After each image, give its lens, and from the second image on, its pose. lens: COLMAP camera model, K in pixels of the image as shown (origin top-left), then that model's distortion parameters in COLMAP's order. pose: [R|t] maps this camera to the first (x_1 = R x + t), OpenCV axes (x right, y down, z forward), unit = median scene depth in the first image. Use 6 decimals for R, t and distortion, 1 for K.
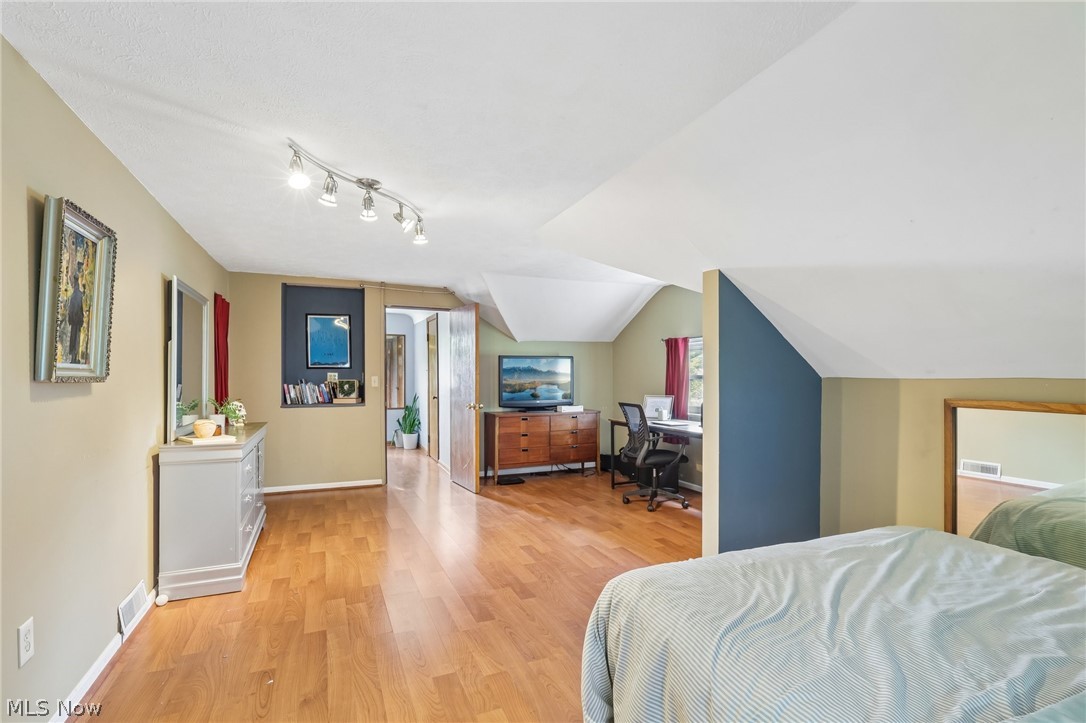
lens RADIAL K [[508.0, 0, 543.0], [0, 508.0, 369.3], [0, 0, 1]] dist [-0.003118, 0.001394]
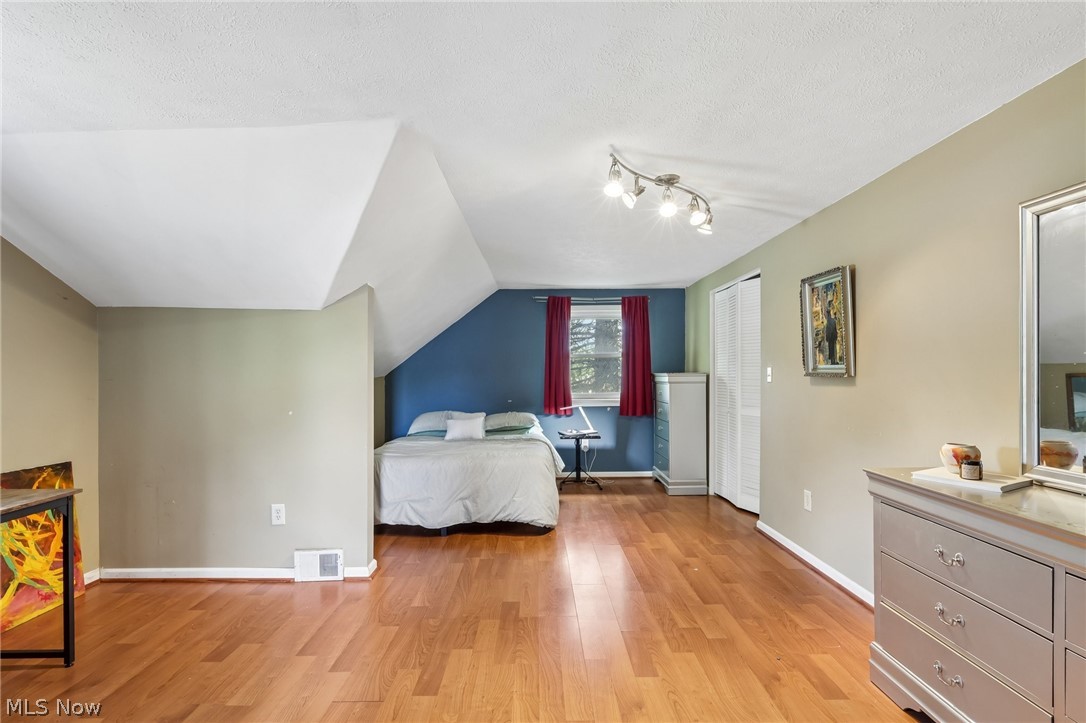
lens RADIAL K [[508.0, 0, 544.0], [0, 508.0, 368.6], [0, 0, 1]] dist [-0.003118, 0.001394]
pose [[-0.922870, 0.009966, 0.384982, -0.568999], [0.003015, 0.999821, -0.018655, 0.022646], [-0.385099, -0.016055, -0.922735, 2.294218]]
